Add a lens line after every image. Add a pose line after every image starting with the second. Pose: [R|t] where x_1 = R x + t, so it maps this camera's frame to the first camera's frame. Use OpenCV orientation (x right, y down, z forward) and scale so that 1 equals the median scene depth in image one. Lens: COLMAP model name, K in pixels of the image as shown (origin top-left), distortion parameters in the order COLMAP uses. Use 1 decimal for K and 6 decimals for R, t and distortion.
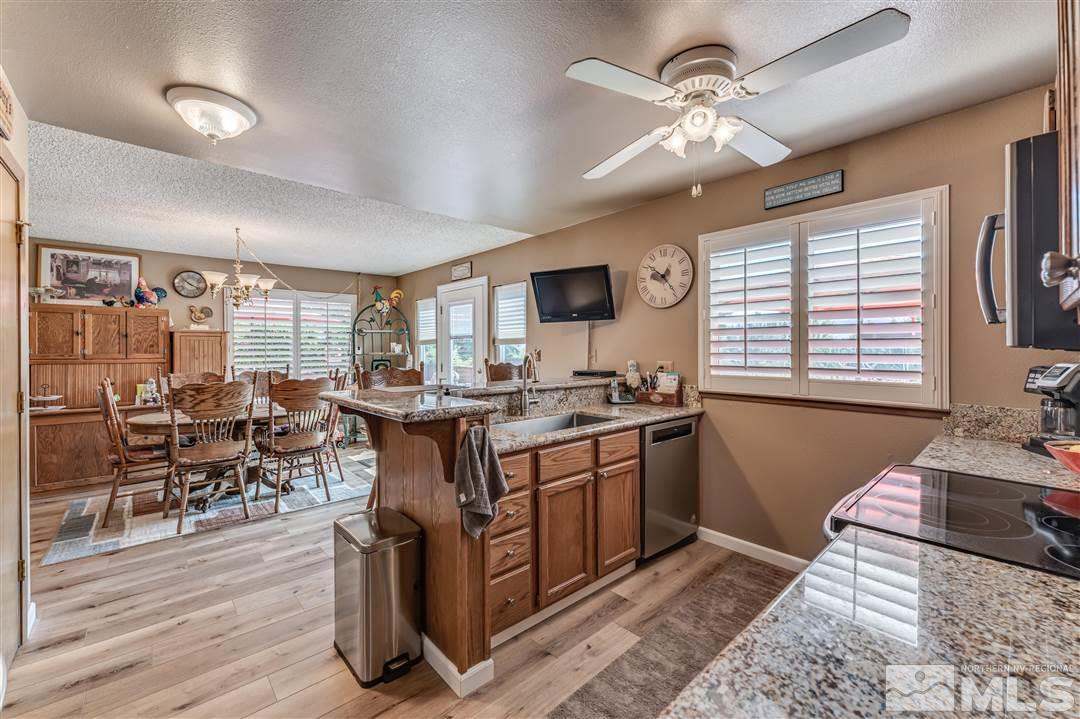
lens RADIAL K [[438.7, 0, 540.5], [0, 438.7, 351.4], [0, 0, 1]] dist [-0.002053, -0.000019]
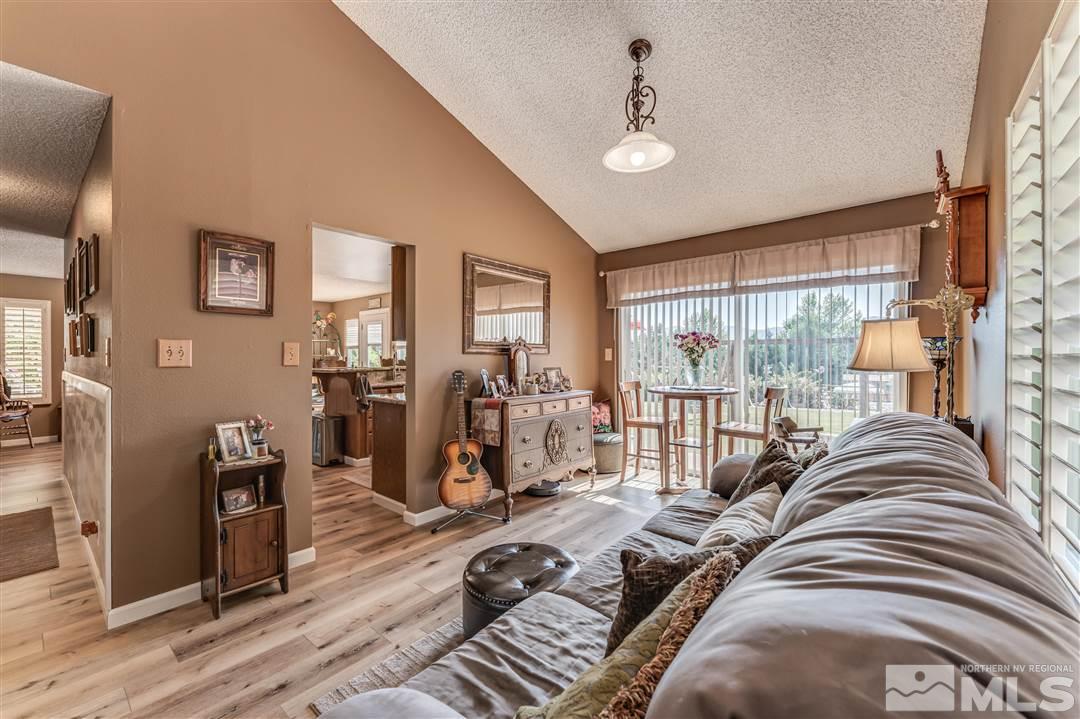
lens RADIAL K [[438.7, 0, 541.4], [0, 438.7, 356.1], [0, 0, 1]] dist [-0.002053, -0.000019]
pose [[0.990551, -0.000042, 0.137147, 0.237279], [0.000622, 0.999991, -0.004189, 0.018888], [-0.137146, 0.004235, 0.990542, -0.778327]]
